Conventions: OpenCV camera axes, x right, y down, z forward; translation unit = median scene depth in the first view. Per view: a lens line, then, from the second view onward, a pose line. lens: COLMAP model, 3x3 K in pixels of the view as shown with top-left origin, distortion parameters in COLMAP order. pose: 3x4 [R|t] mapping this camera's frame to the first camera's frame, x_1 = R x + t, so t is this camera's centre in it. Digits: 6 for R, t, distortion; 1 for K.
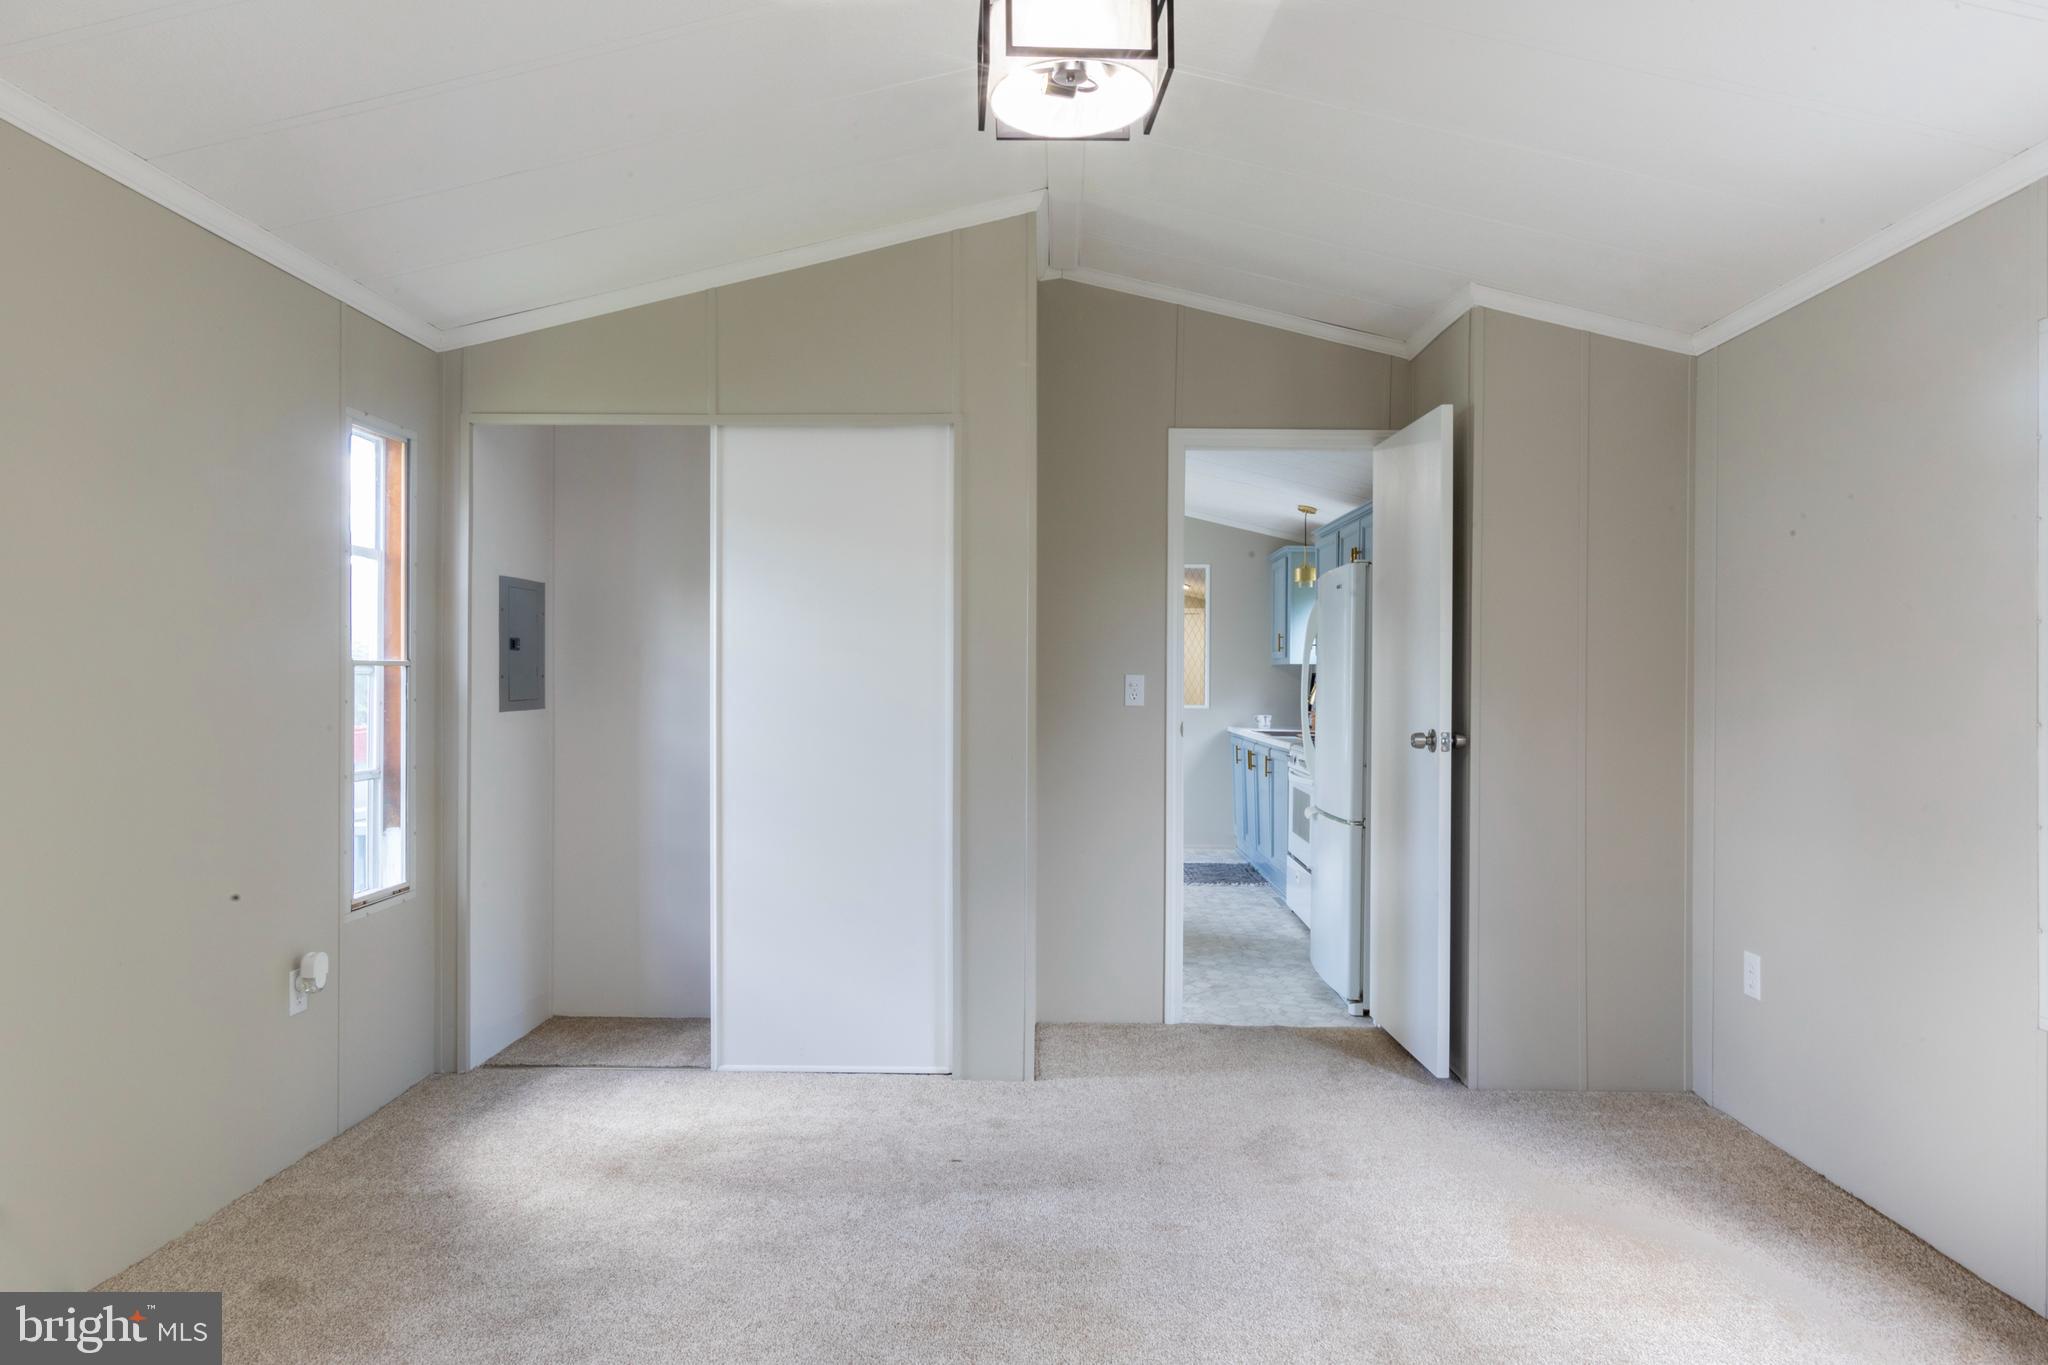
lens RADIAL K [[1272.6, 0, 990.6], [0, 1272.6, 682.2], [0, 0, 1]] dist [0.001603, -0.002425]
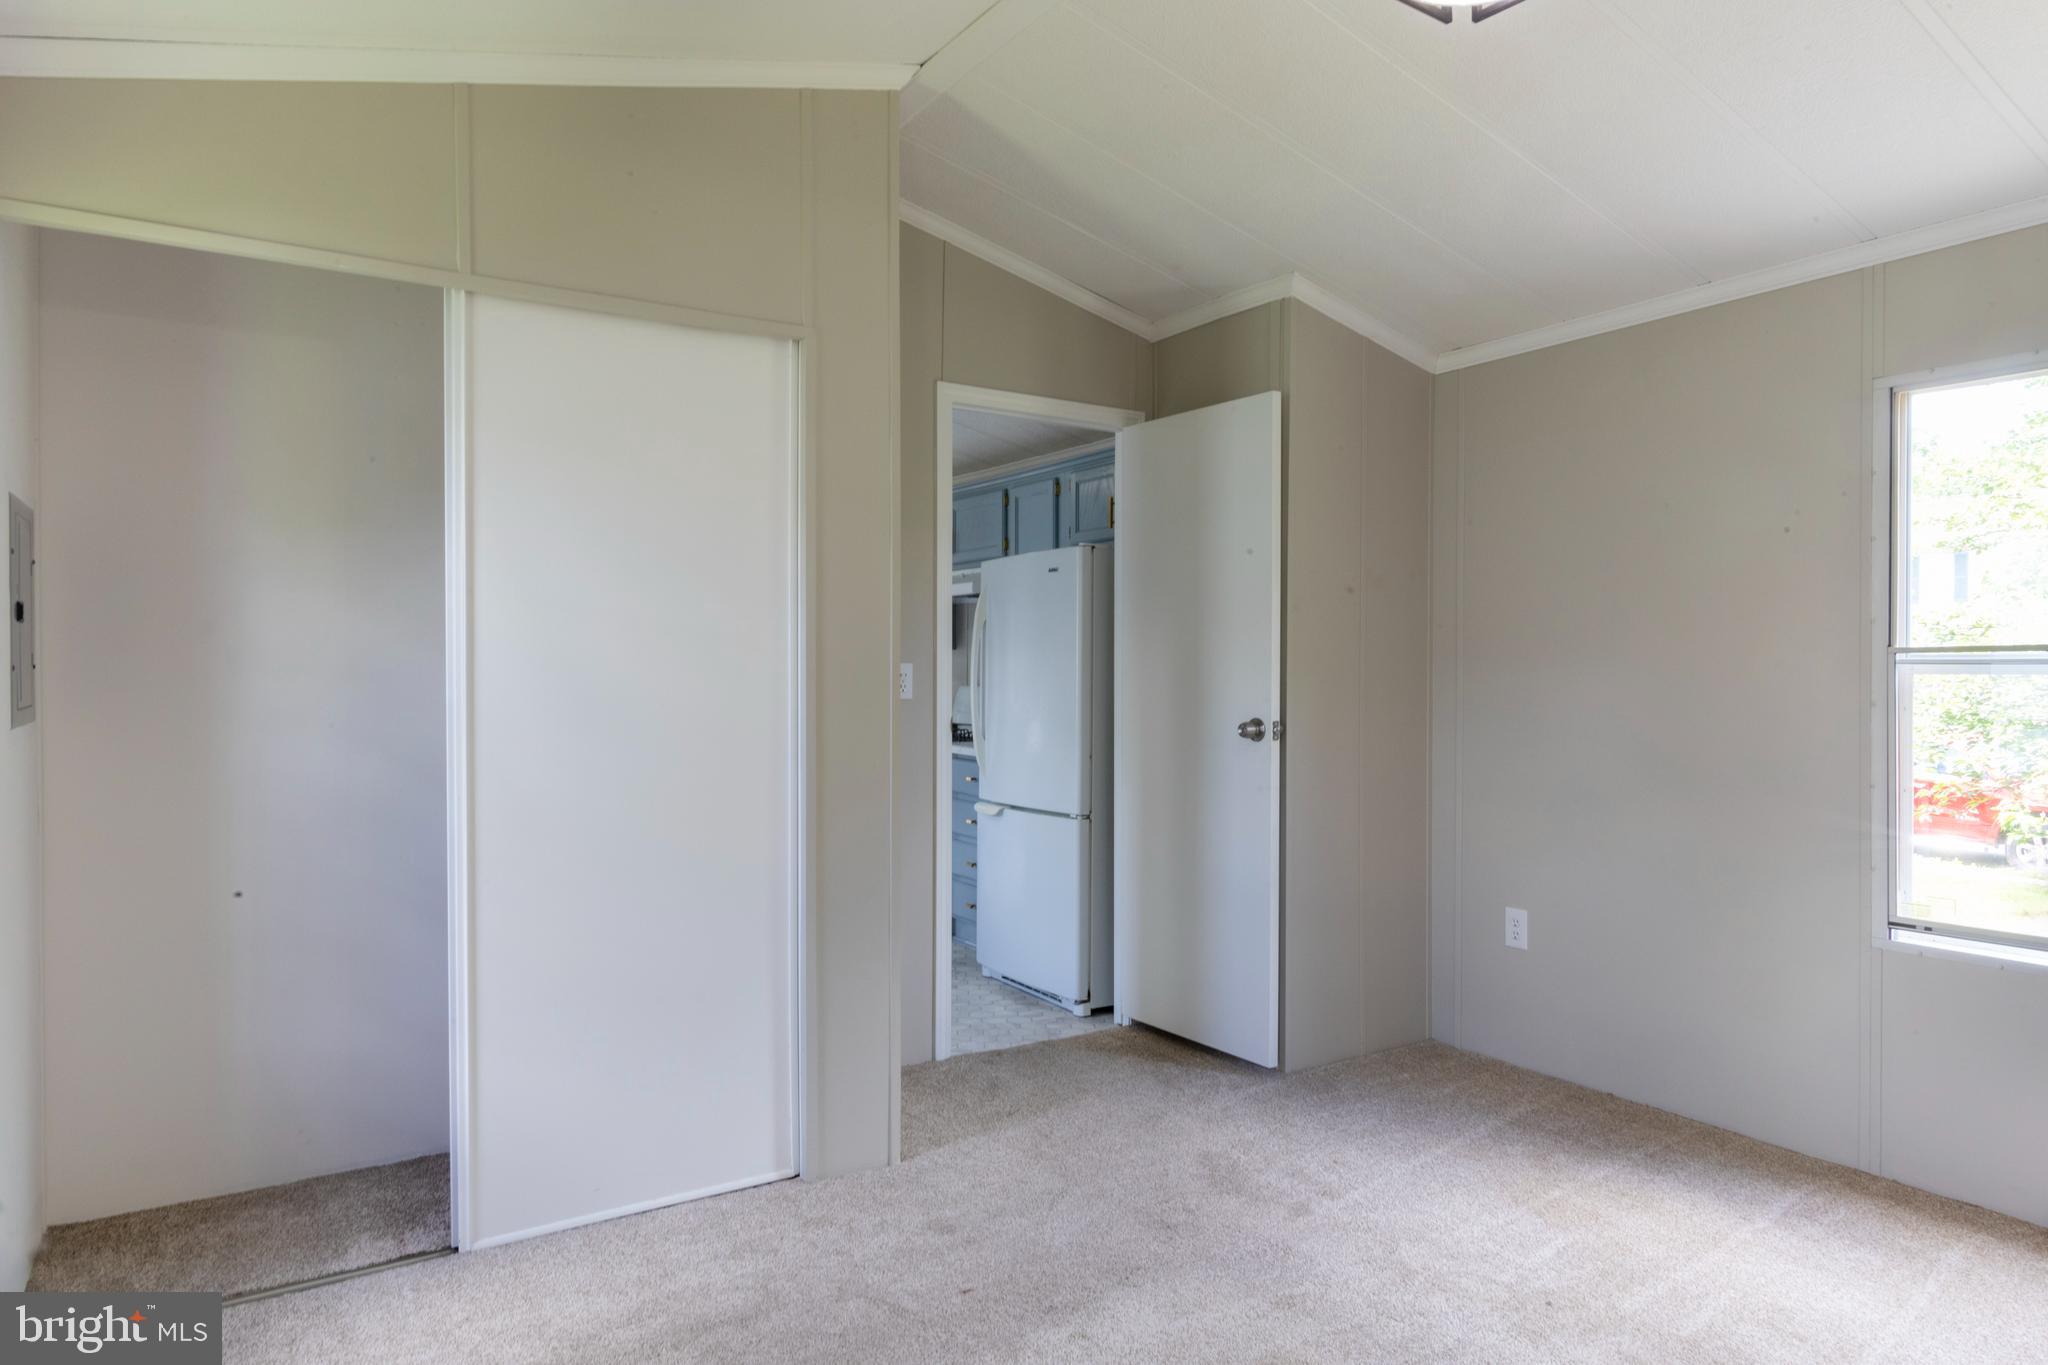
lens RADIAL K [[1272.6, 0, 990.6], [0, 1272.6, 682.2], [0, 0, 1]] dist [0.001603, -0.002425]
pose [[0.822486, -0.010082, 0.568695, -0.373195], [0.004296, 0.999924, 0.011514, -0.003094], [-0.568768, -0.007027, 0.822468, 0.293662]]
